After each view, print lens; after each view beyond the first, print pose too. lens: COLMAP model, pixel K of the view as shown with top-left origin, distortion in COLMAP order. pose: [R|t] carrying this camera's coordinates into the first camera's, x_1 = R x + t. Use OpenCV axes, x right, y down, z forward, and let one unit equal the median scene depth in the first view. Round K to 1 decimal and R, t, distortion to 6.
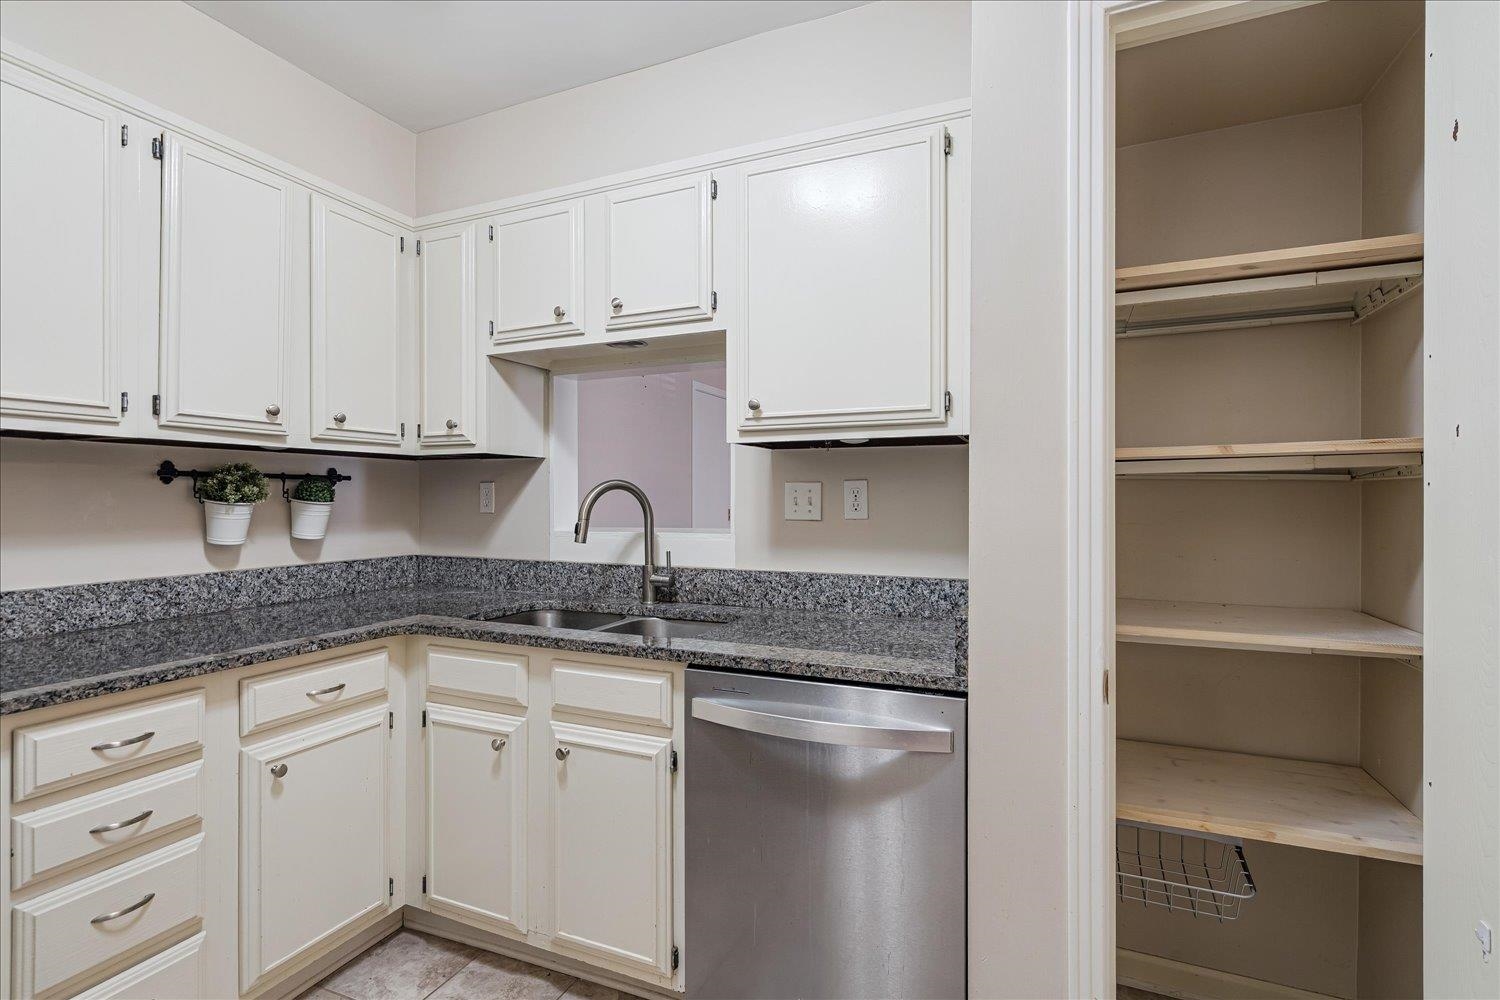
lens RADIAL K [[687.1, 0, 754.7], [0, 687.1, 499.3], [0, 0, 1]] dist [-0.002523, 0.001395]
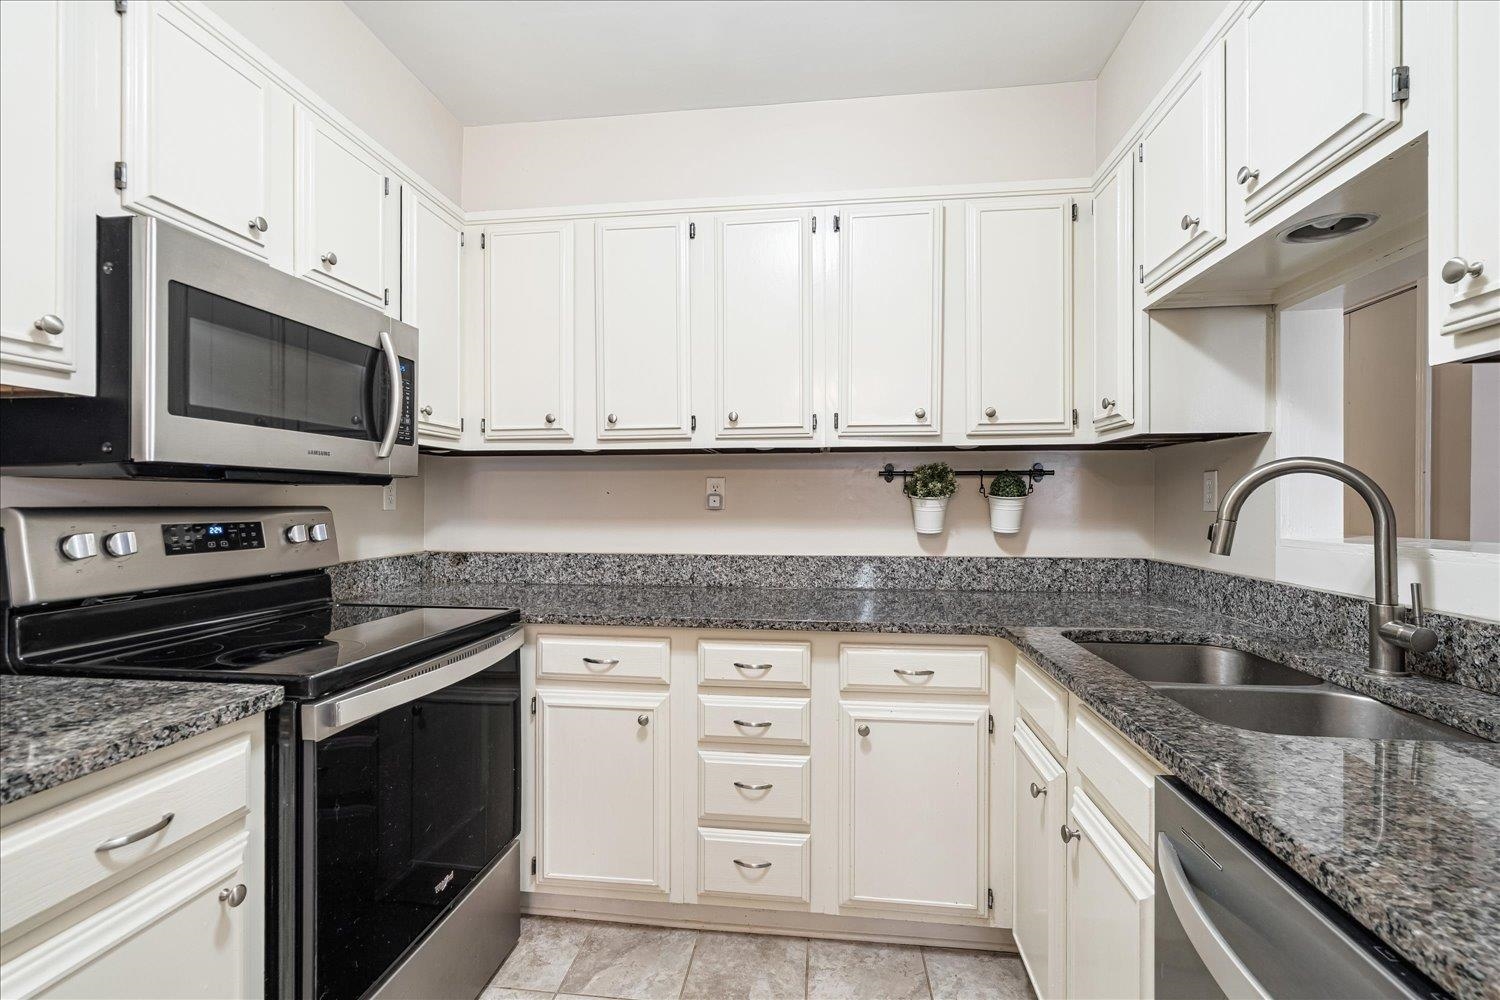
lens RADIAL K [[687.1, 0, 756.6], [0, 687.1, 503.1], [0, 0, 1]] dist [-0.002523, 0.001395]
pose [[0.289249, 0.002066, -0.957252, 0.257841], [0.000115, 0.999998, 0.002193, 0.011909], [0.957254, -0.000744, 0.289248, 0.372738]]
